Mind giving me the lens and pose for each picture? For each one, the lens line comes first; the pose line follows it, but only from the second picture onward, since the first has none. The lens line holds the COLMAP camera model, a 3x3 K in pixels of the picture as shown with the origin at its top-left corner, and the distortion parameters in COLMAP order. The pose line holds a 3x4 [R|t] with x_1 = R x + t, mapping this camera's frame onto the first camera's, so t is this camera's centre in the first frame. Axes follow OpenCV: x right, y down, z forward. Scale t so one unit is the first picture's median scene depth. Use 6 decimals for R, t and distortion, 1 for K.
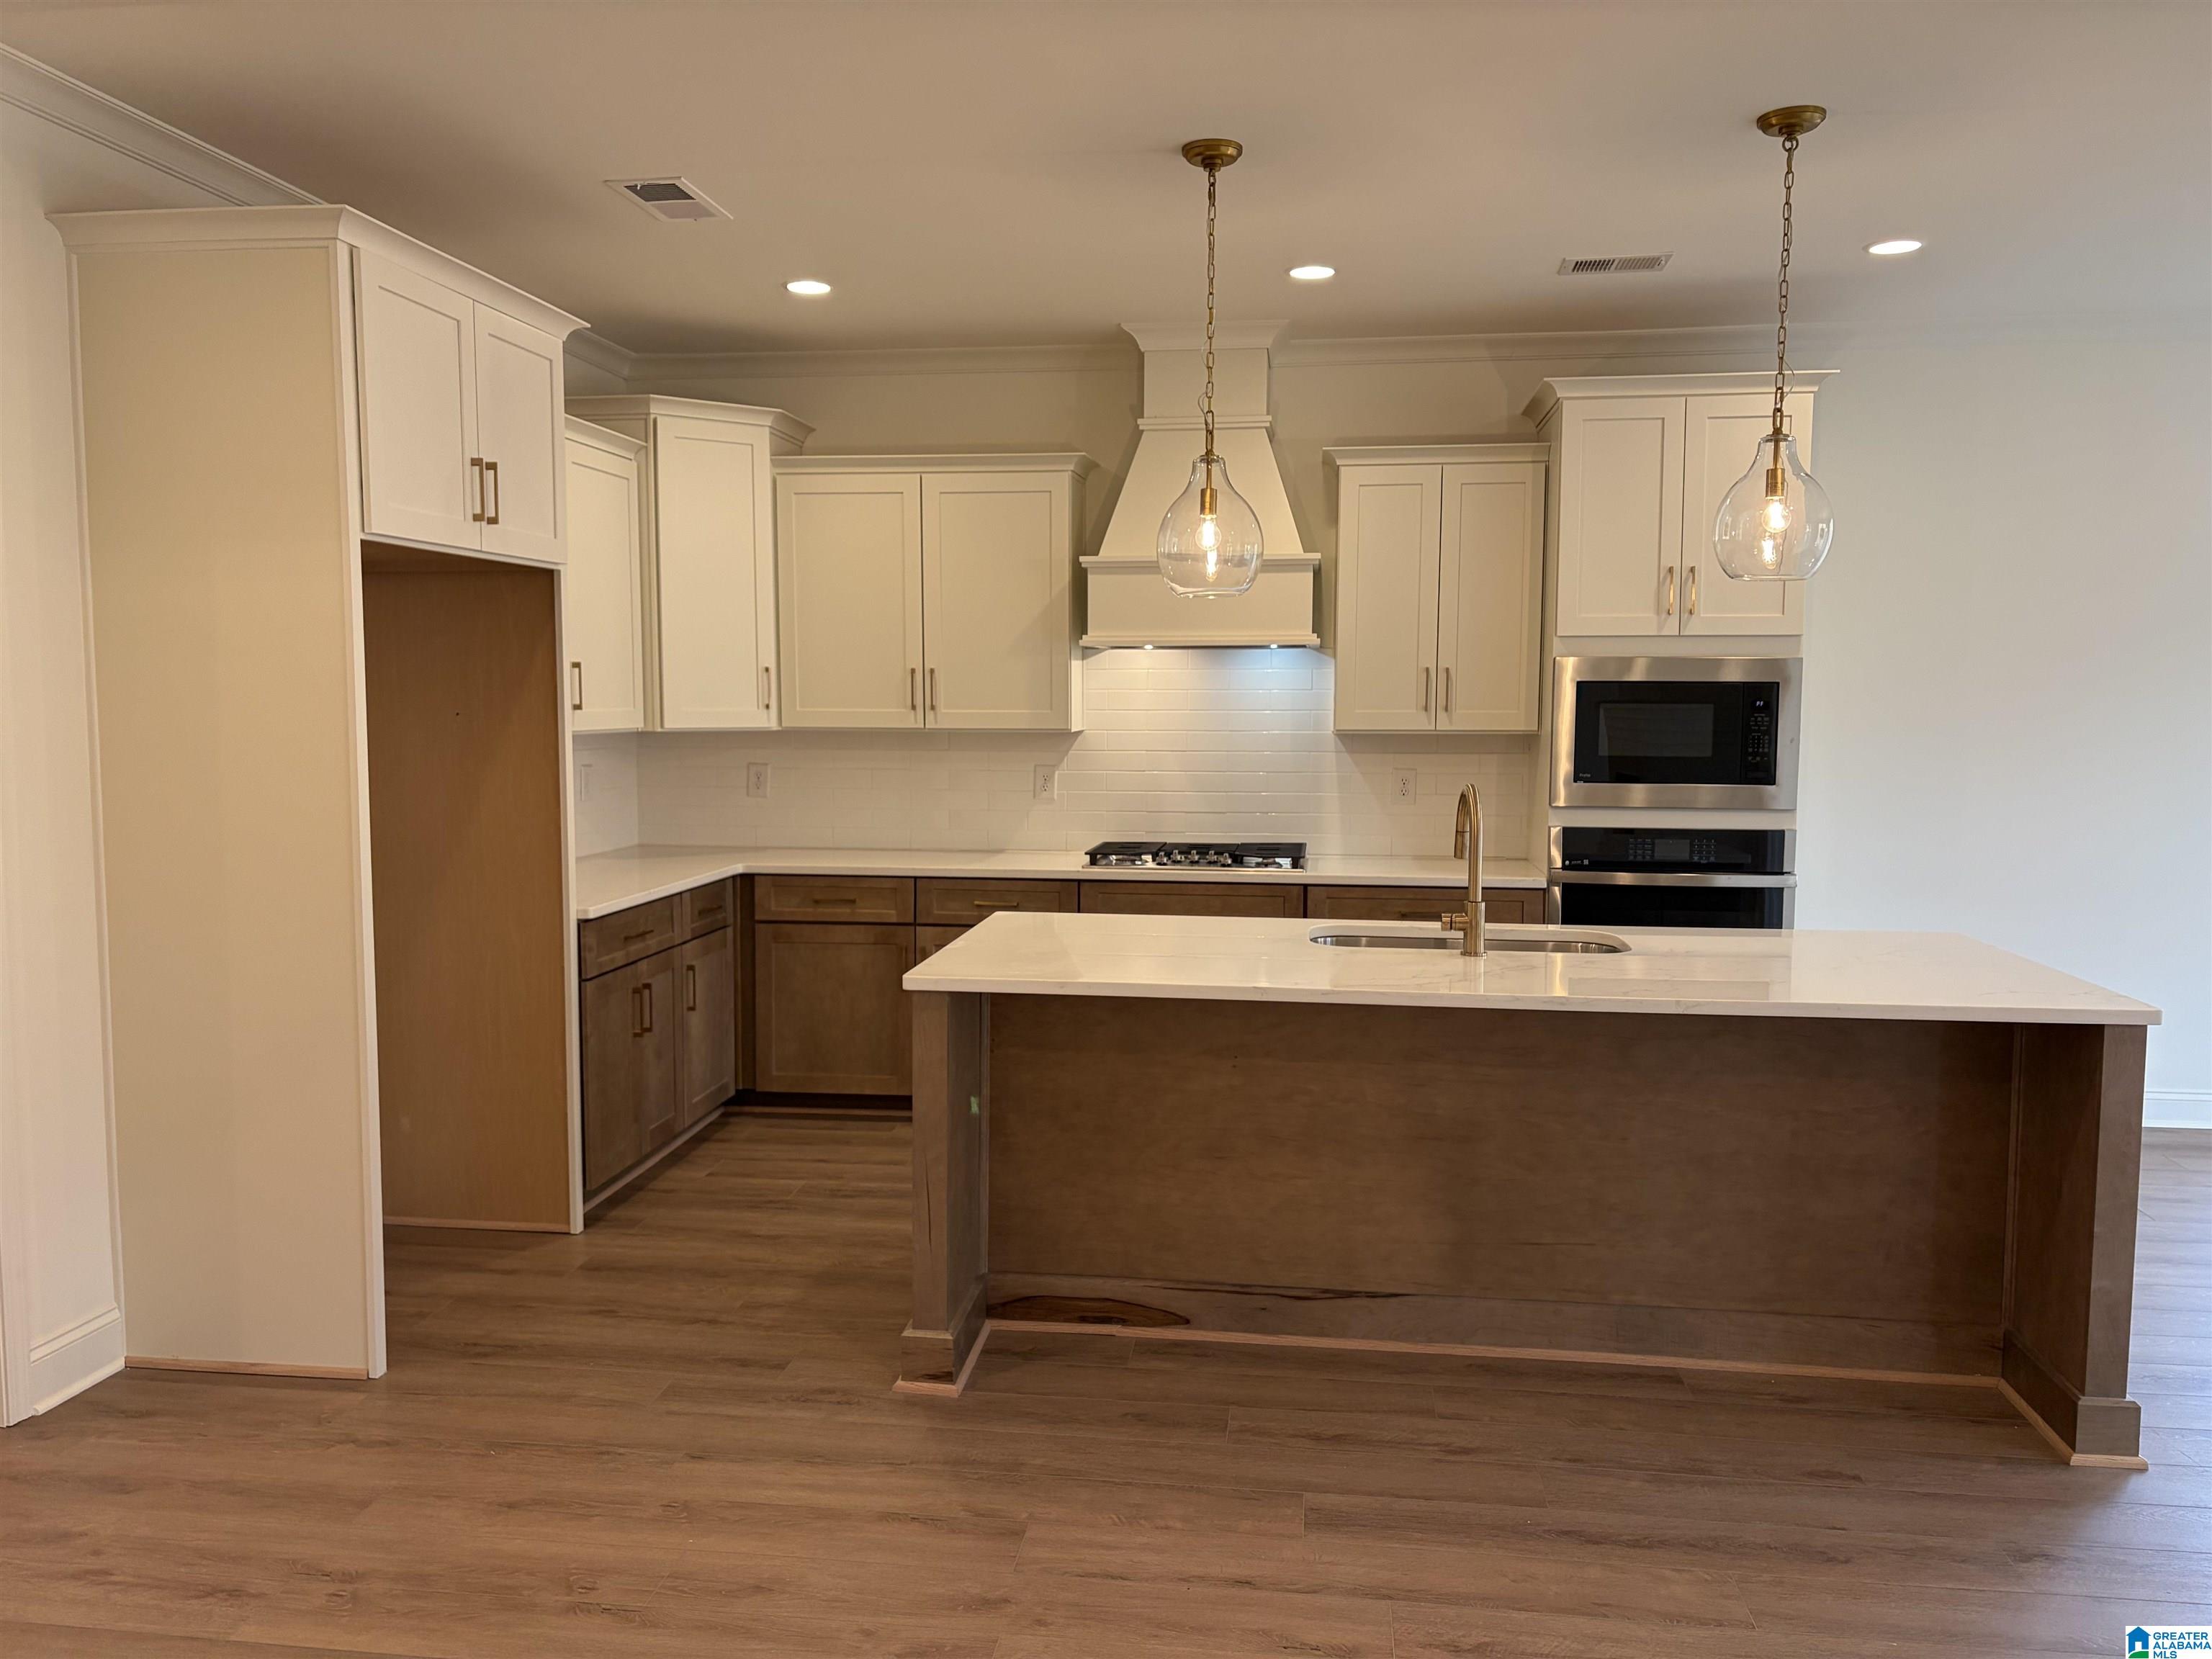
lens RADIAL K [[1679.8, 0, 1053.9], [0, 1679.8, 826.4], [0, 0, 1]] dist [0.054438, -0.055585]
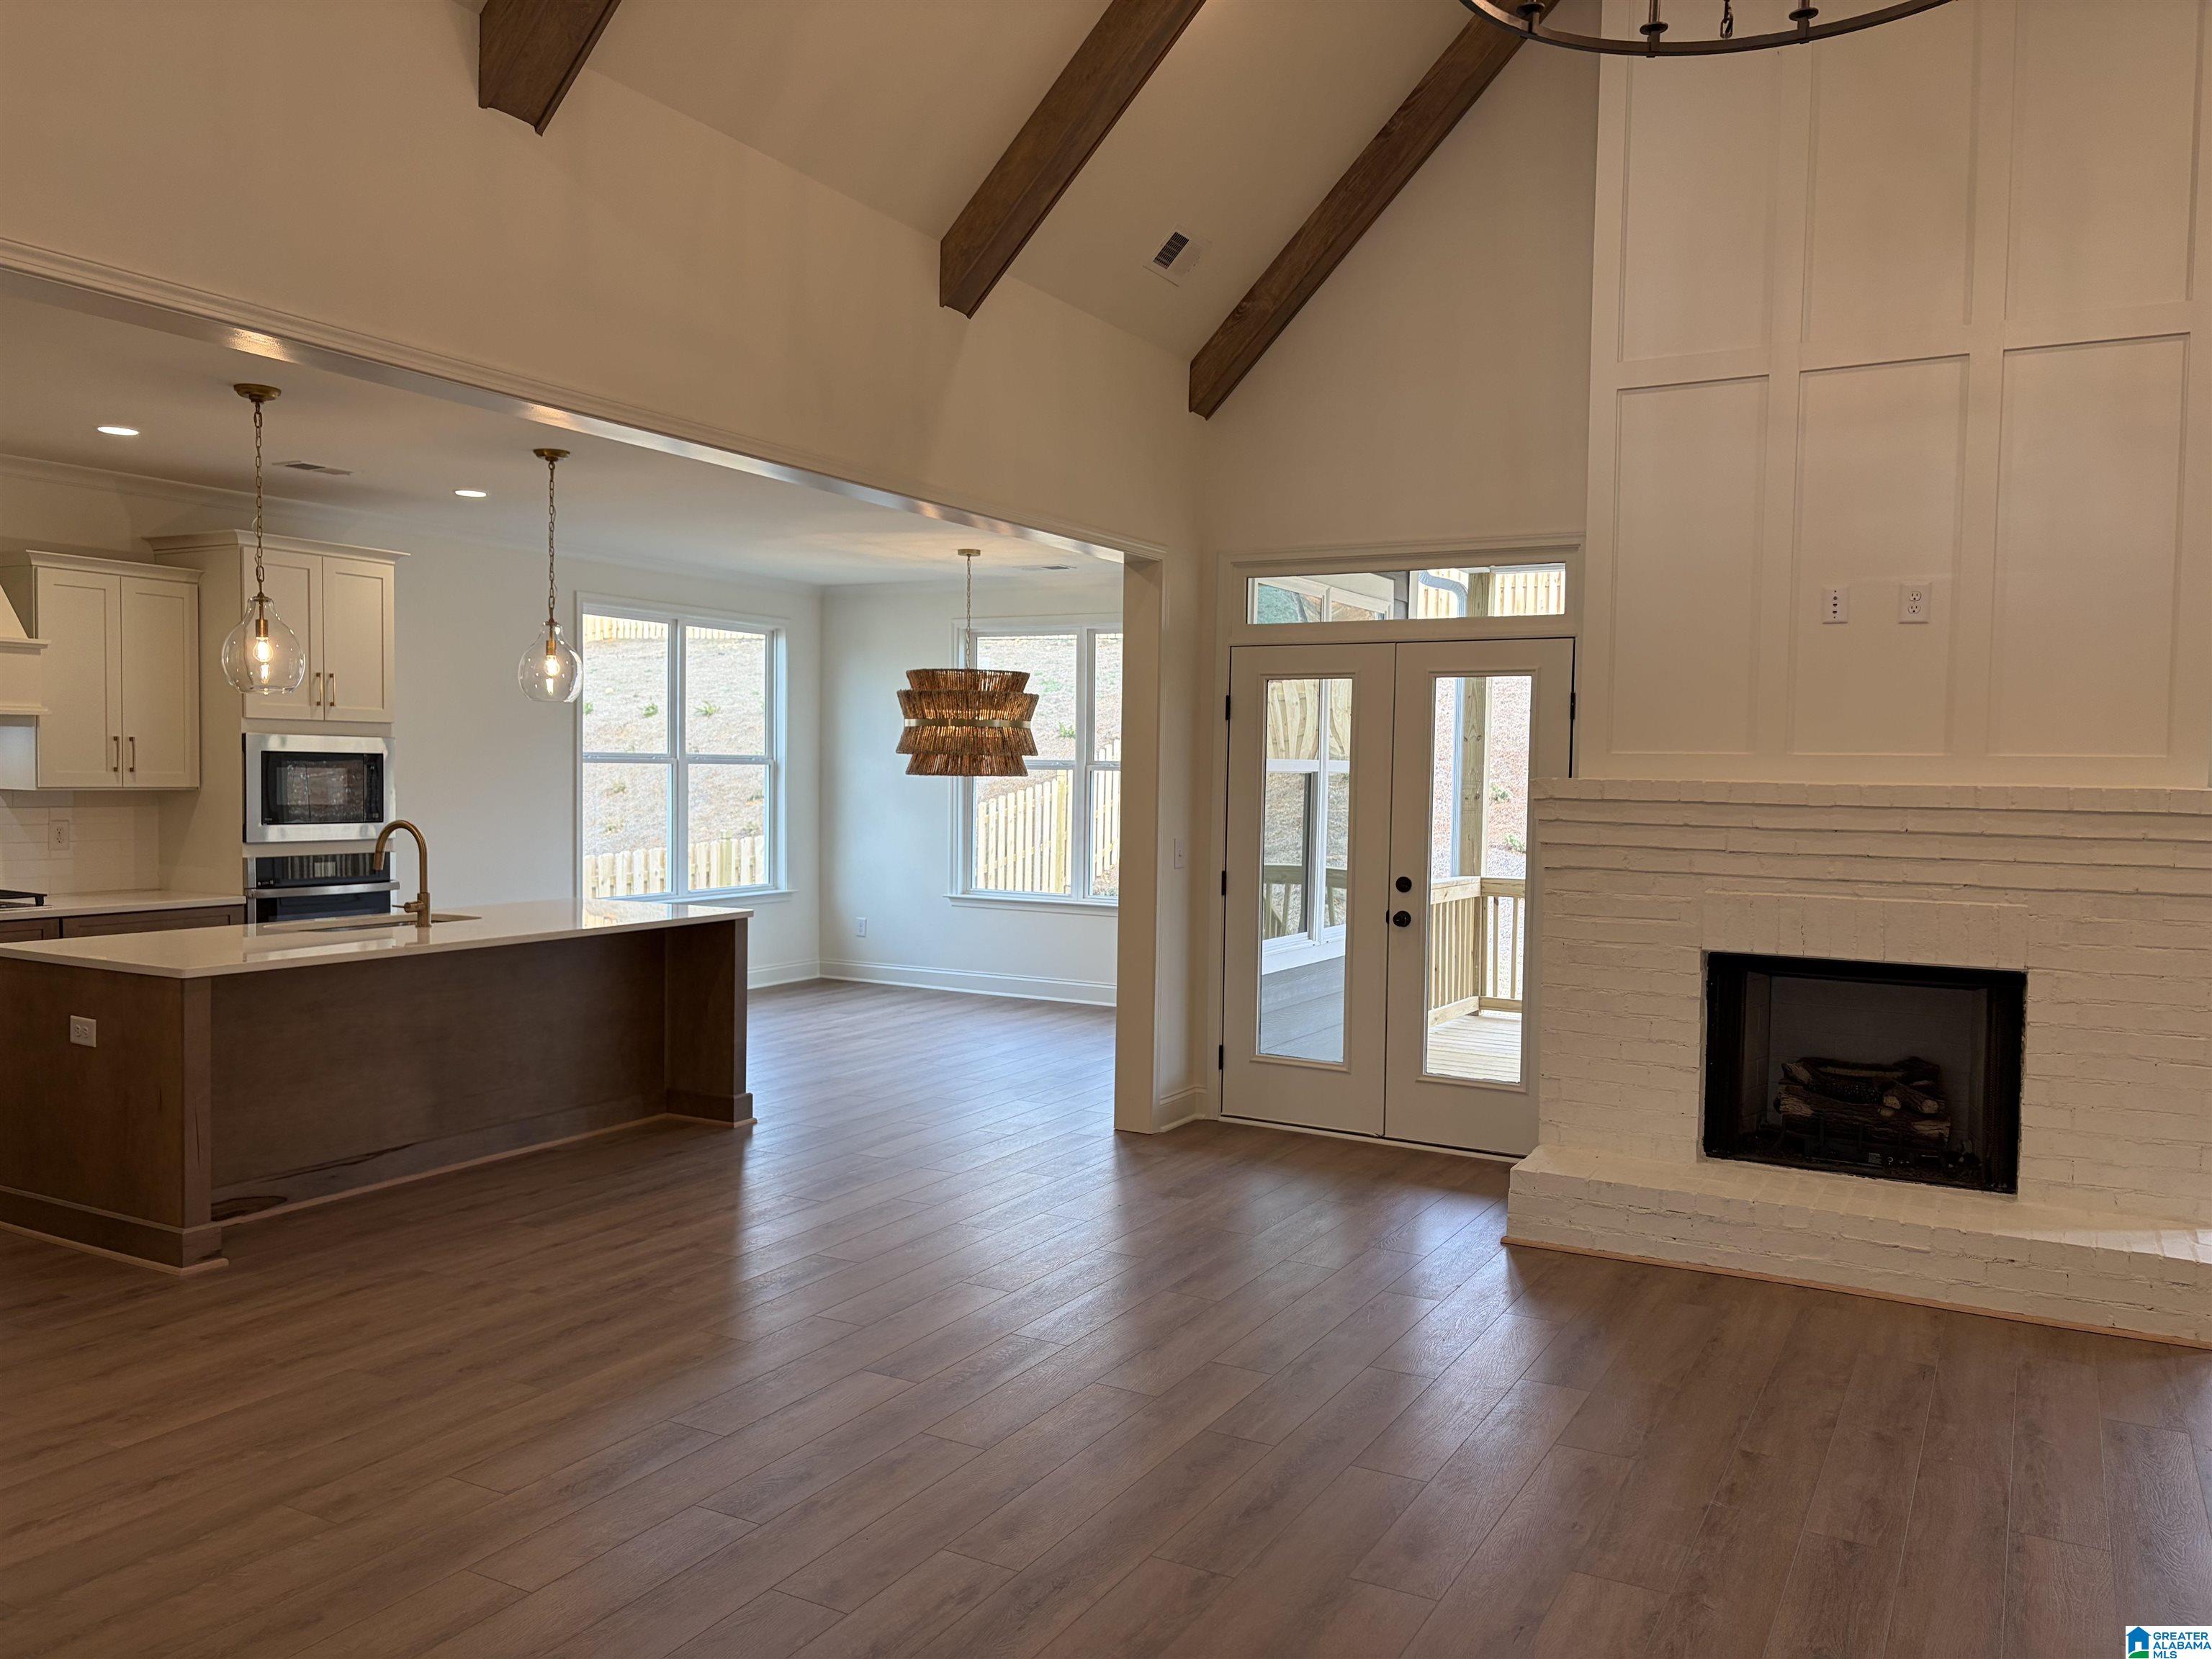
lens RADIAL K [[1679.8, 0, 1086.0], [0, 1679.8, 838.6], [0, 0, 1]] dist [0.054438, -0.055585]
pose [[0.372215, -0.036268, 0.927438, -0.995674], [0.060169, 0.998077, 0.014882, 0.006777], [-0.926194, 0.050263, 0.373682, -0.183251]]
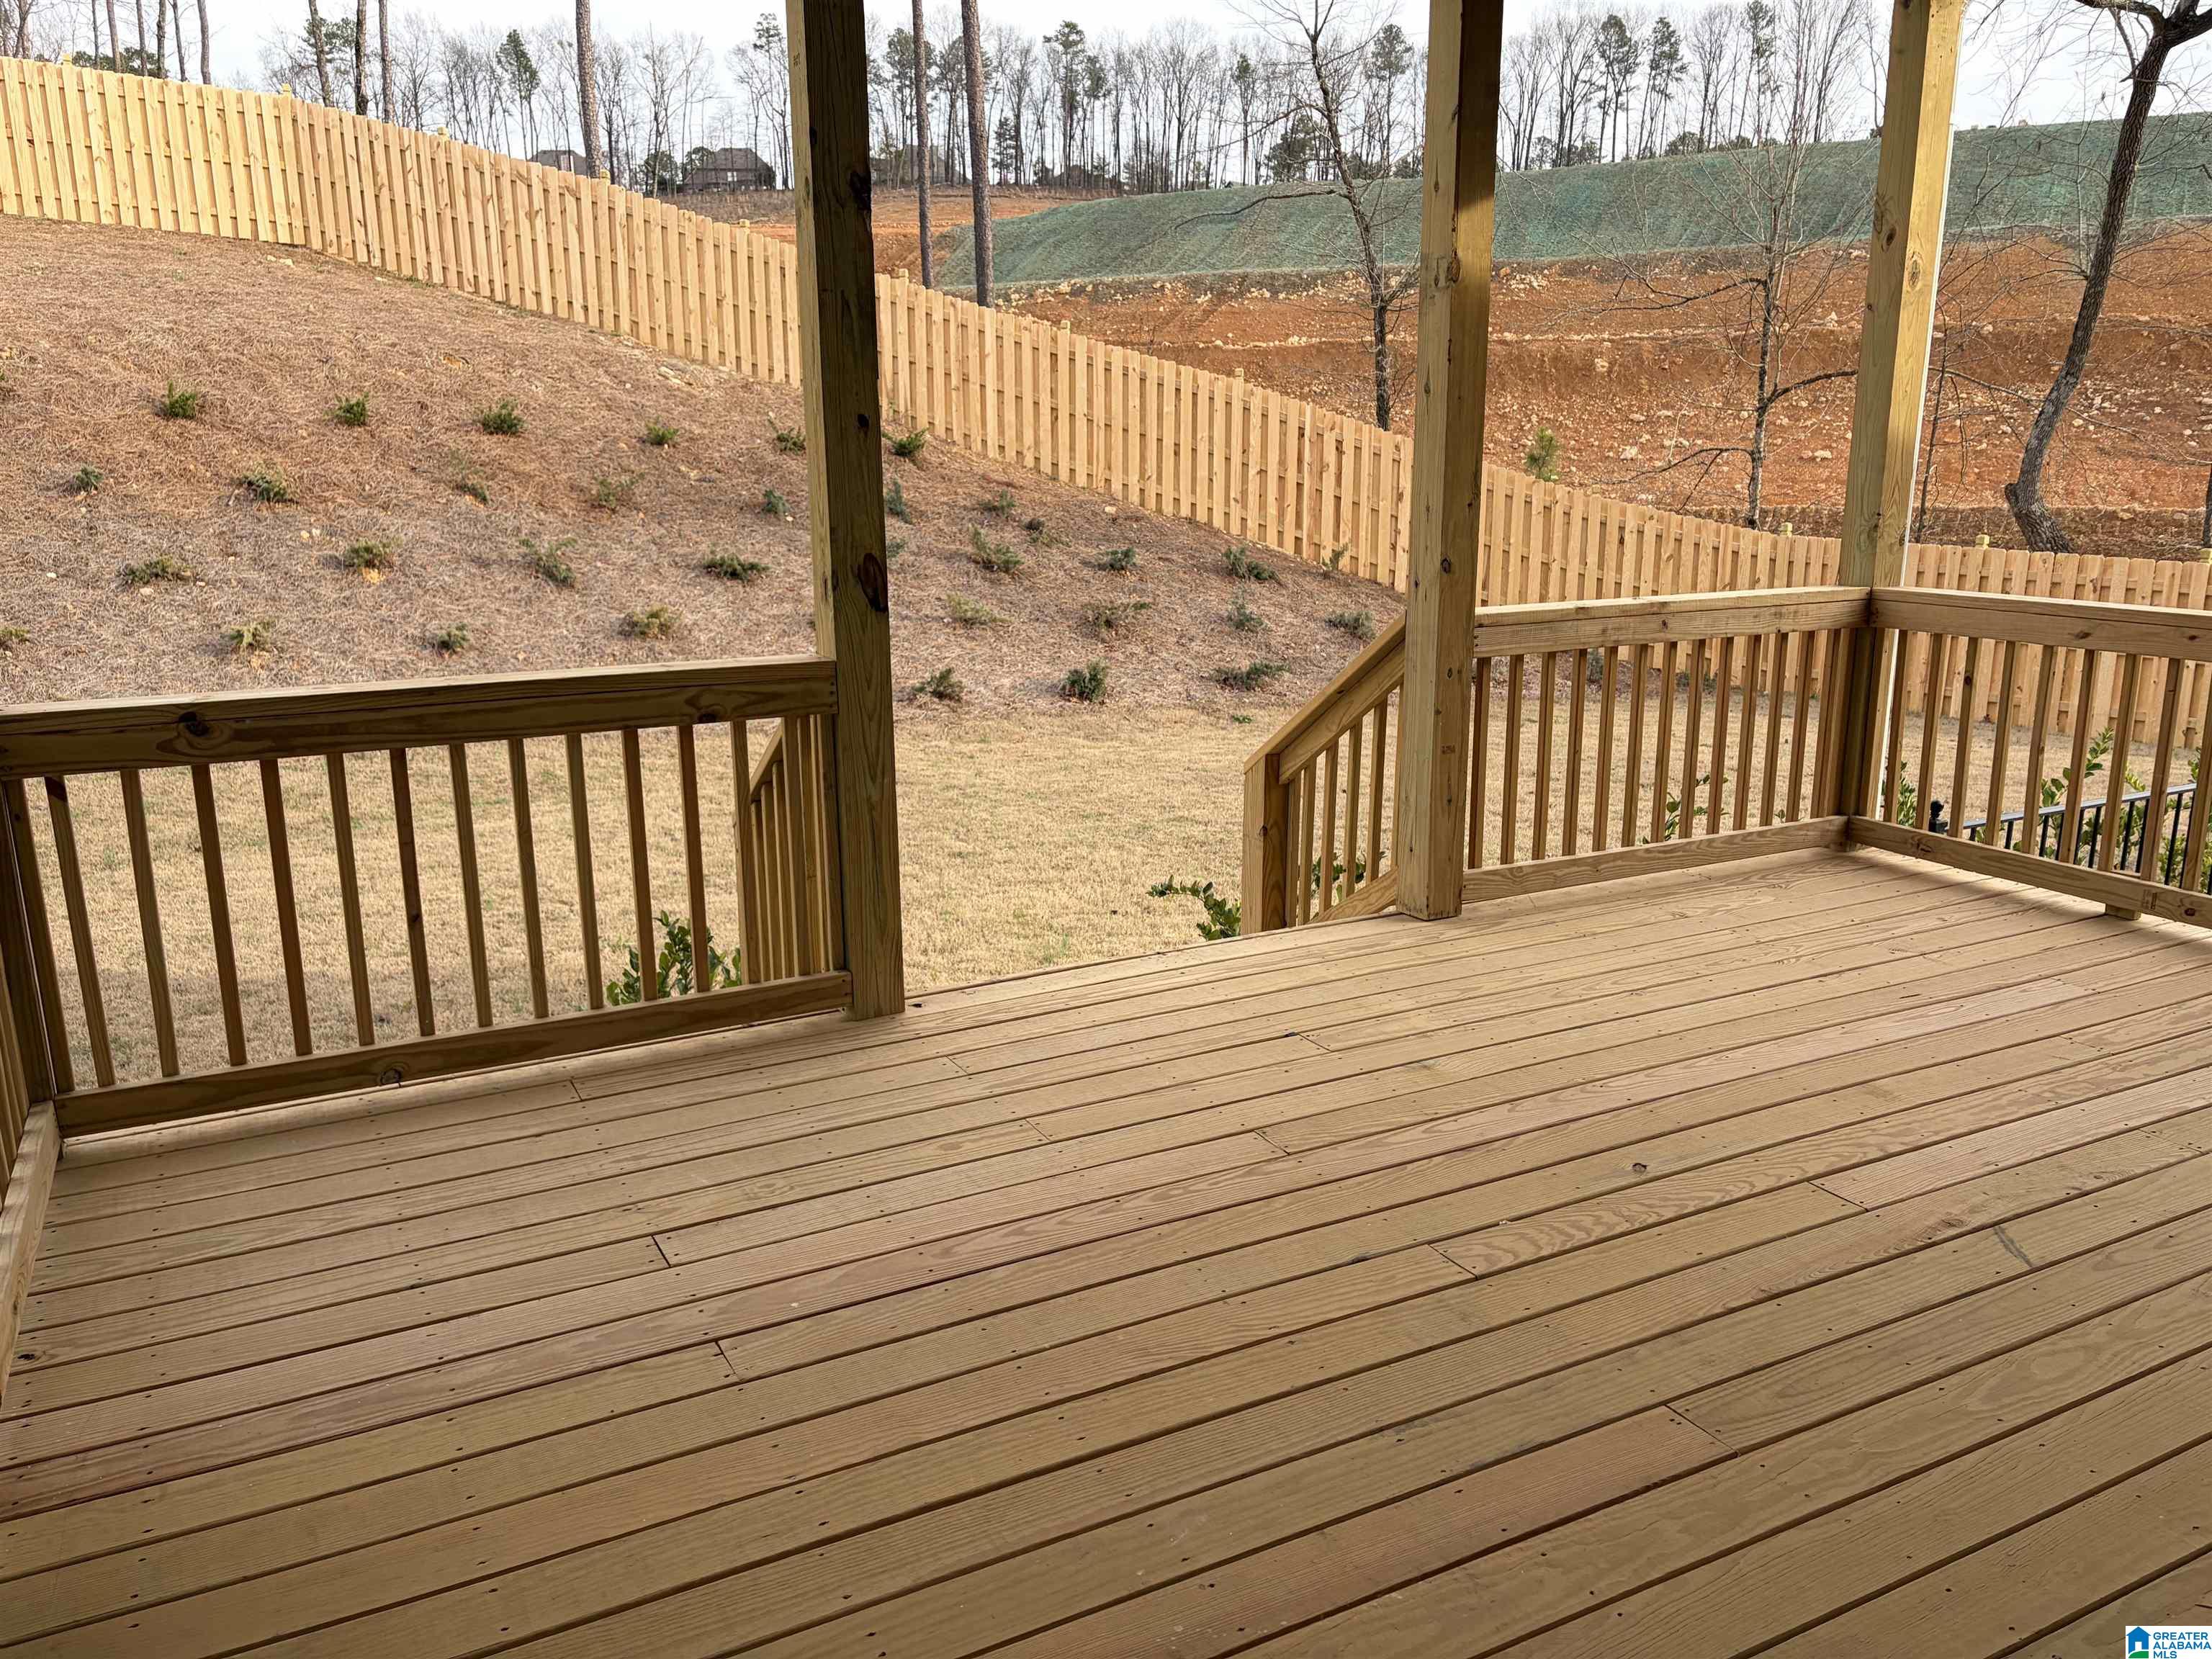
lens RADIAL K [[1679.8, 0, 1096.4], [0, 1679.8, 838.4], [0, 0, 1]] dist [0.054438, -0.055585]
pose [[-0.568575, -0.189155, 0.800589, 0.831611], [0.069429, 0.958699, 0.275820, 0.017454], [-0.819696, 0.212408, -0.531959, 0.259861]]
